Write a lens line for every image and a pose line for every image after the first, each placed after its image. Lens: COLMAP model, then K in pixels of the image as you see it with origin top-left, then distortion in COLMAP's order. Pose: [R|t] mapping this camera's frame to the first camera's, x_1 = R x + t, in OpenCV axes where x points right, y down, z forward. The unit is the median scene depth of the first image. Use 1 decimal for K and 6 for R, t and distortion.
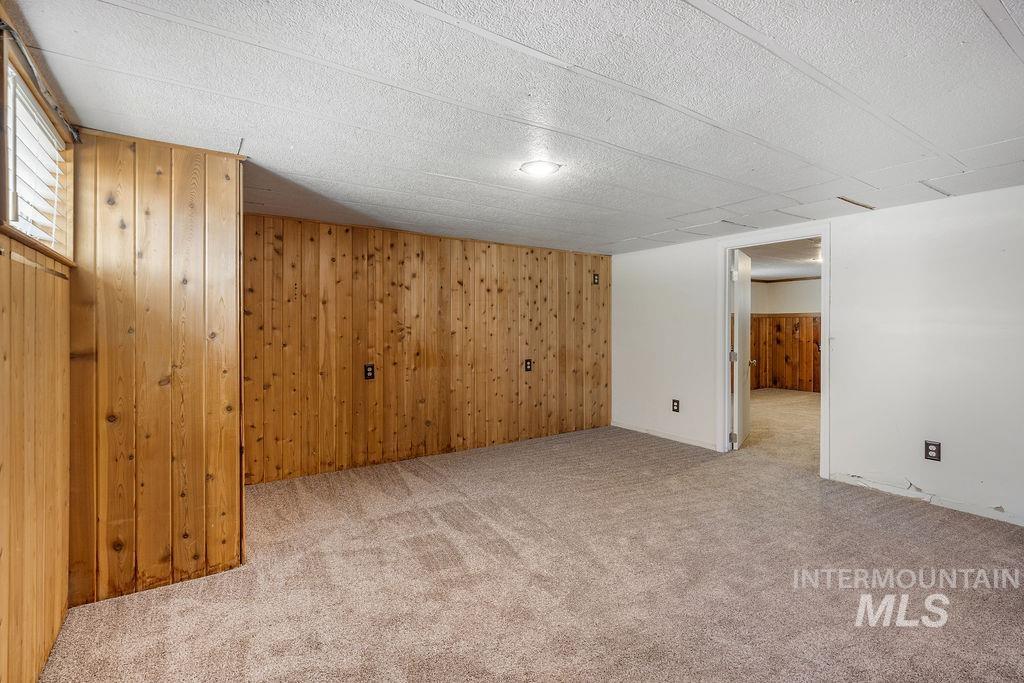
lens RADIAL K [[468.3, 0, 509.2], [0, 468.3, 331.2], [0, 0, 1]] dist [0.000454, -0.000843]
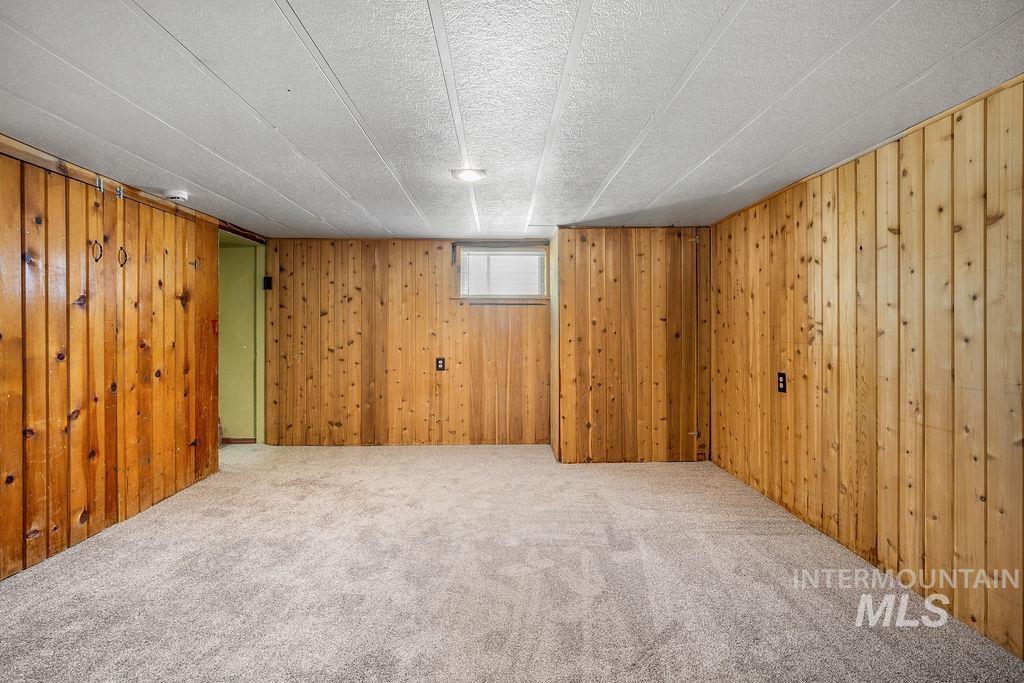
lens RADIAL K [[488.9, 0, 493.8], [0, 488.9, 325.6], [0, 0, 1]] dist [-0.000178, -0.001171]
pose [[-0.569547, -0.001878, -0.821957, 0.591680], [-0.002756, 0.999996, -0.000375, -0.003311], [0.821954, 0.002052, -0.569550, 1.029450]]
